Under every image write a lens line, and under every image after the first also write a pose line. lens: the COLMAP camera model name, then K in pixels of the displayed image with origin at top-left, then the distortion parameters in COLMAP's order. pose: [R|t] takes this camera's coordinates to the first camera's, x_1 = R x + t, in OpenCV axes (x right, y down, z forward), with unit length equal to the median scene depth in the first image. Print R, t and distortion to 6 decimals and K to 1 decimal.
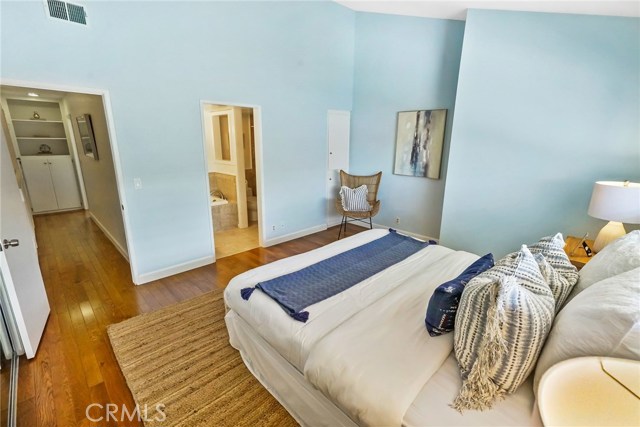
lens RADIAL K [[288.7, 0, 319.2], [0, 288.7, 216.2], [0, 0, 1]] dist [-0.003290, 0.002819]
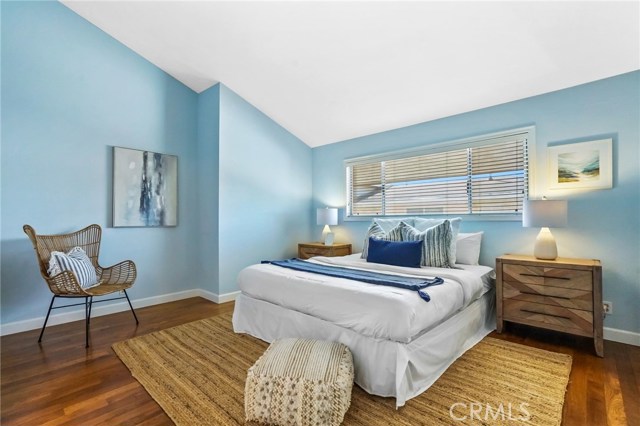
lens RADIAL K [[288.7, 0, 320.3], [0, 288.7, 214.3], [0, 0, 1]] dist [-0.003290, 0.002819]
pose [[-0.053547, 0.010400, 0.998511, -0.538690], [0.267209, 0.963629, 0.004293, -0.043999], [-0.962150, 0.267041, -0.054378, 0.579758]]
